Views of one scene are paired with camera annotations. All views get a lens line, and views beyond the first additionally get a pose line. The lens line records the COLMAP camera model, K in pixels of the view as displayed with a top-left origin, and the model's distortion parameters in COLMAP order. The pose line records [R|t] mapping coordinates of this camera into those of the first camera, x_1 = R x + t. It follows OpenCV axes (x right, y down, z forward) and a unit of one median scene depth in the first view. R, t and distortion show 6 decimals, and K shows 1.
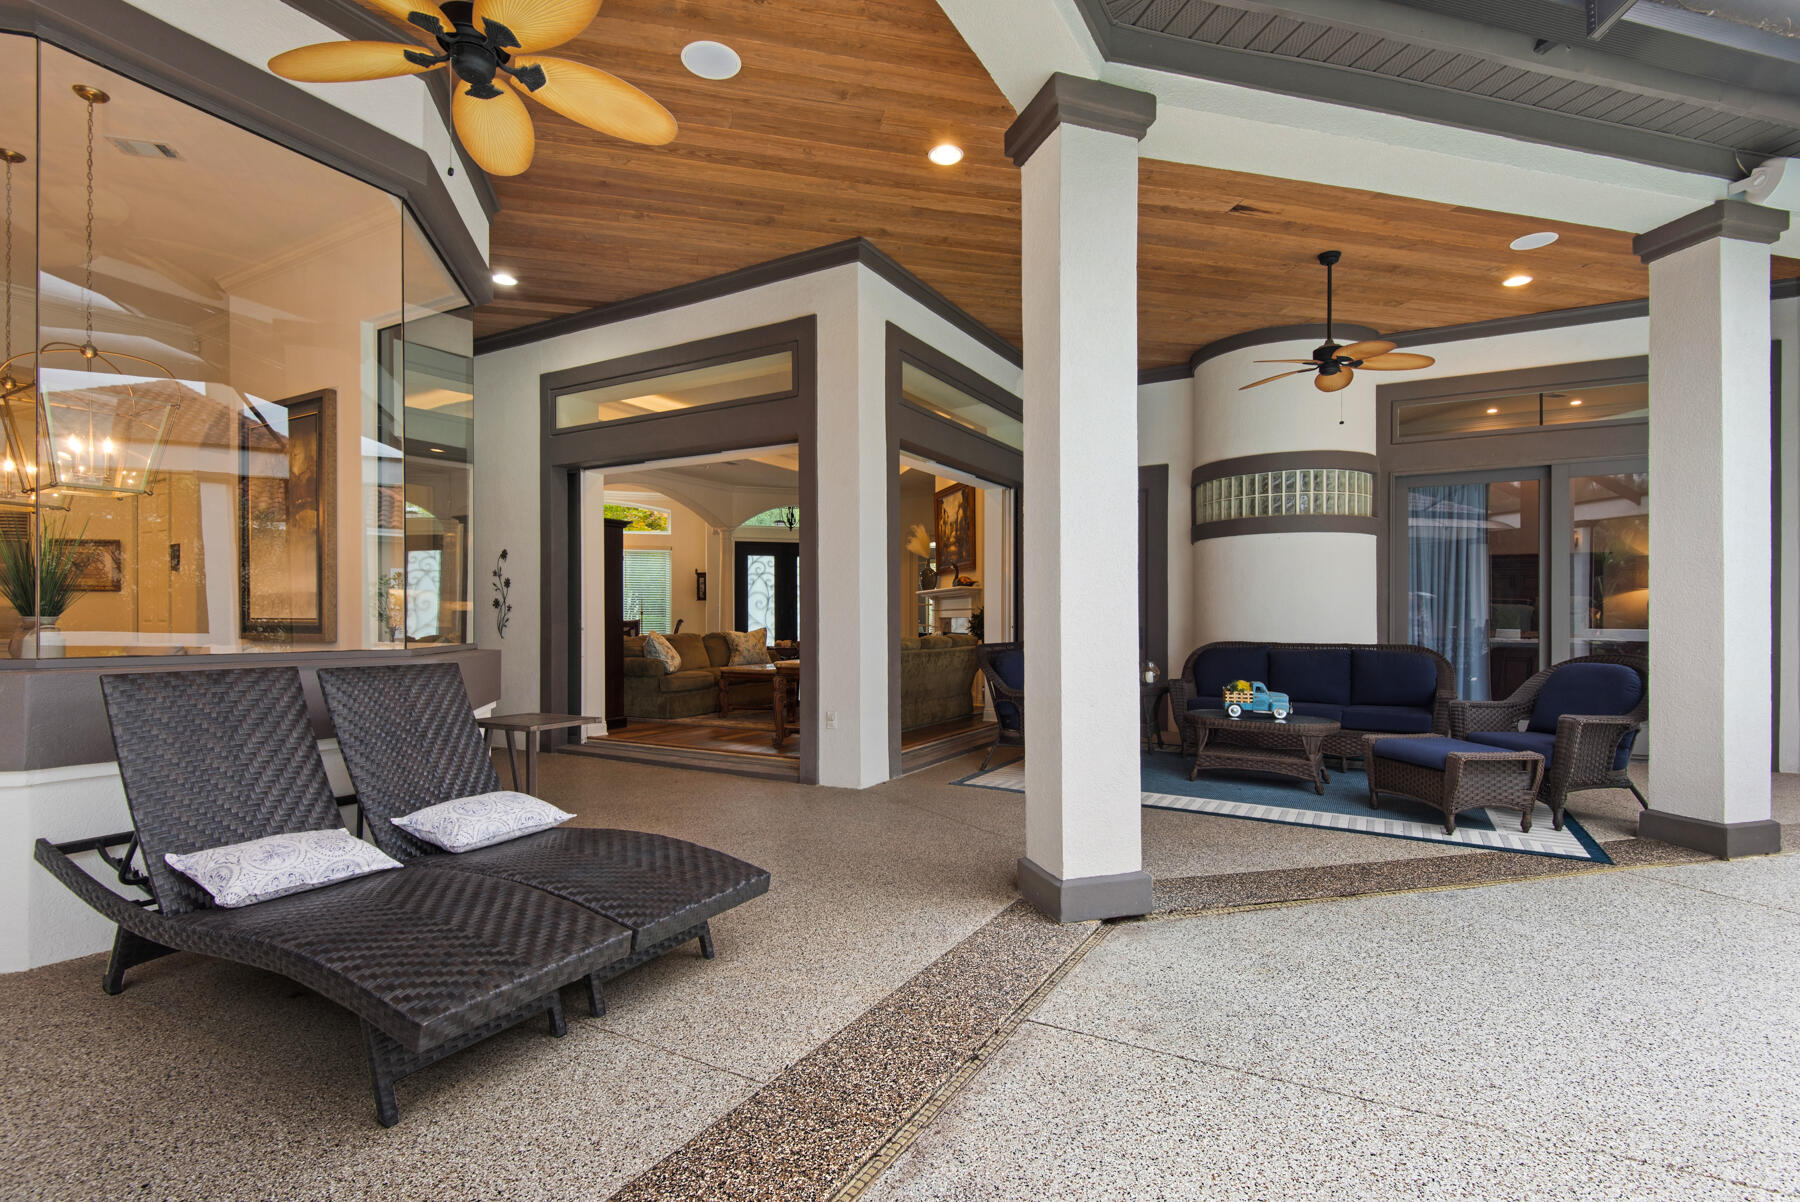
lens RADIAL K [[837.2, 0, 889.5], [0, 837.2, 605.0], [0, 0, 1]] dist [-0.003126, -0.000928]
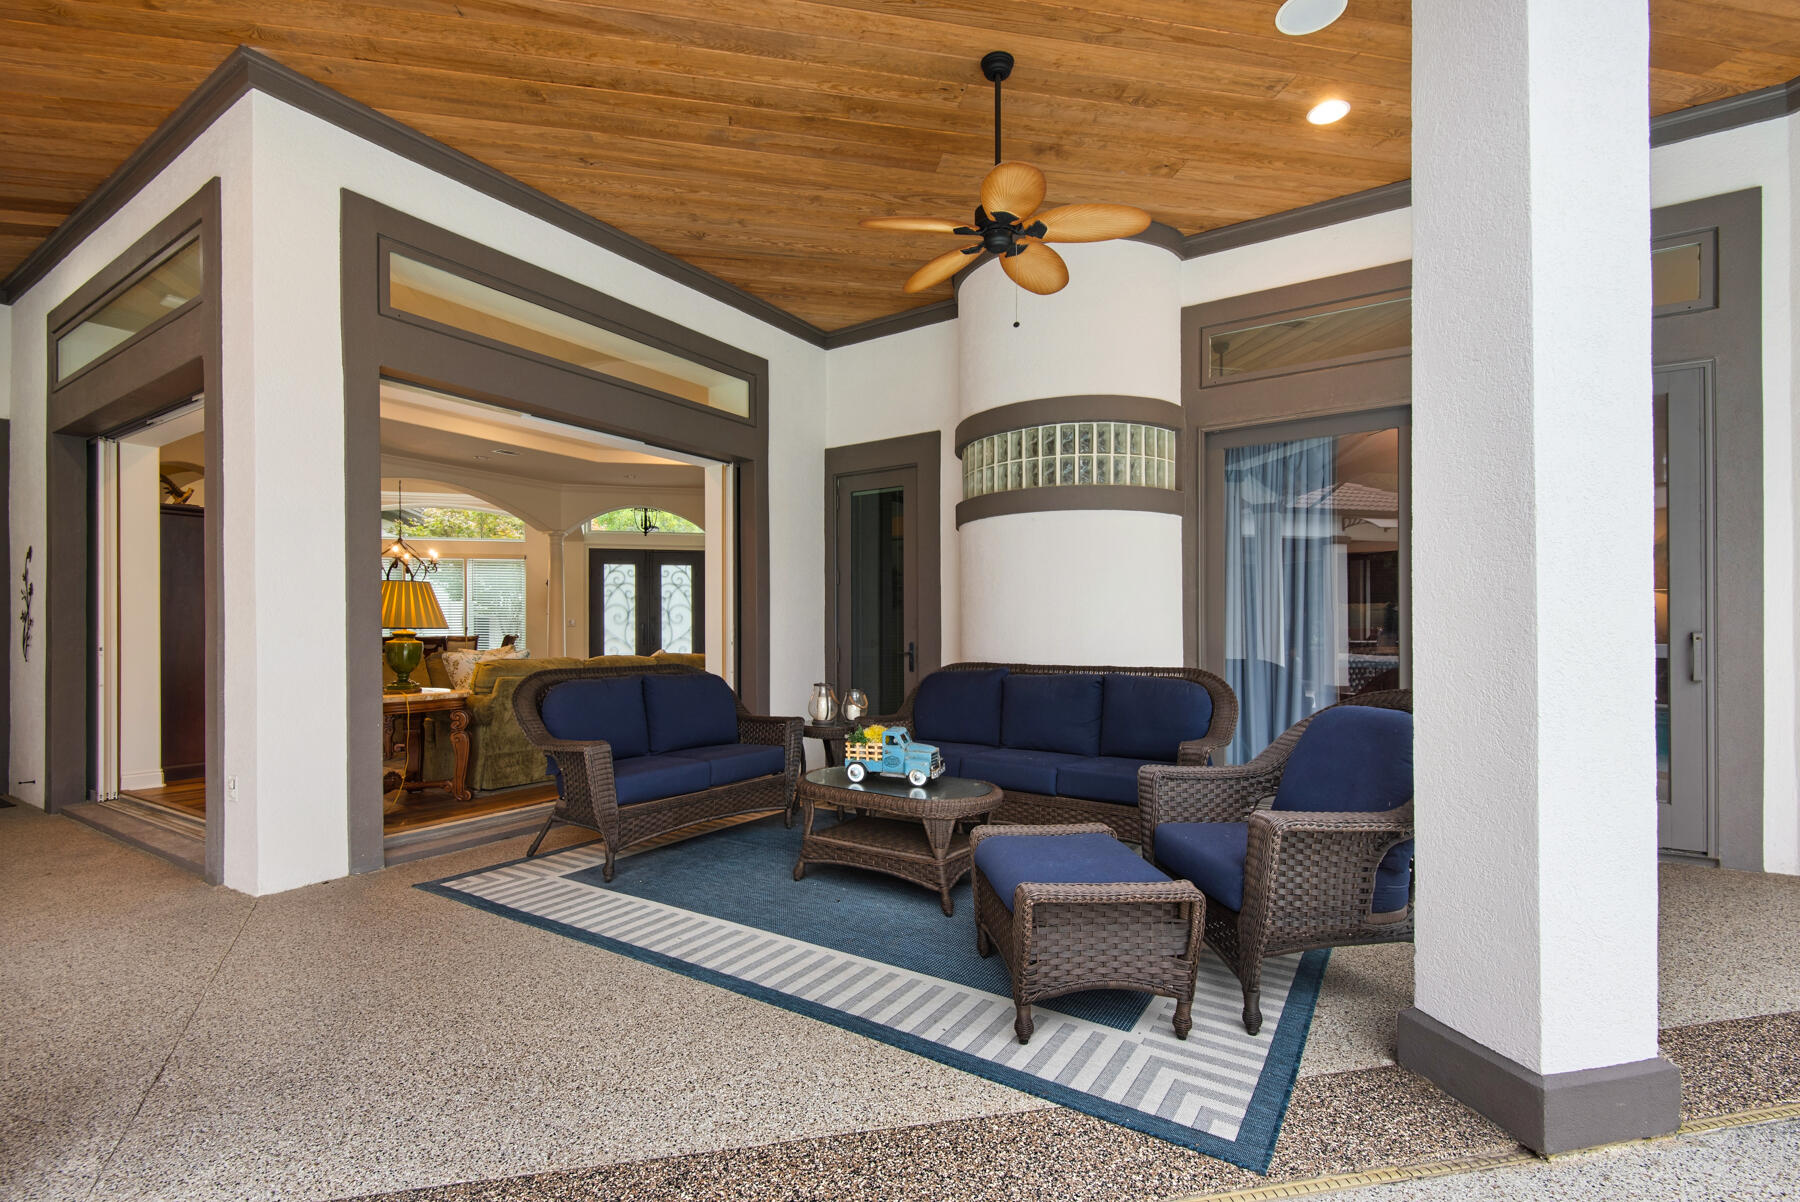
lens RADIAL K [[806.4, 0, 893.0], [0, 806.4, 613.5], [0, 0, 1]] dist [0.004251, 0.000039]
pose [[0.998806, -0.003189, -0.048743, 0.459308], [0.002678, 0.999941, -0.010545, 0.009990], [0.048773, 0.010402, 0.998756, 0.368610]]
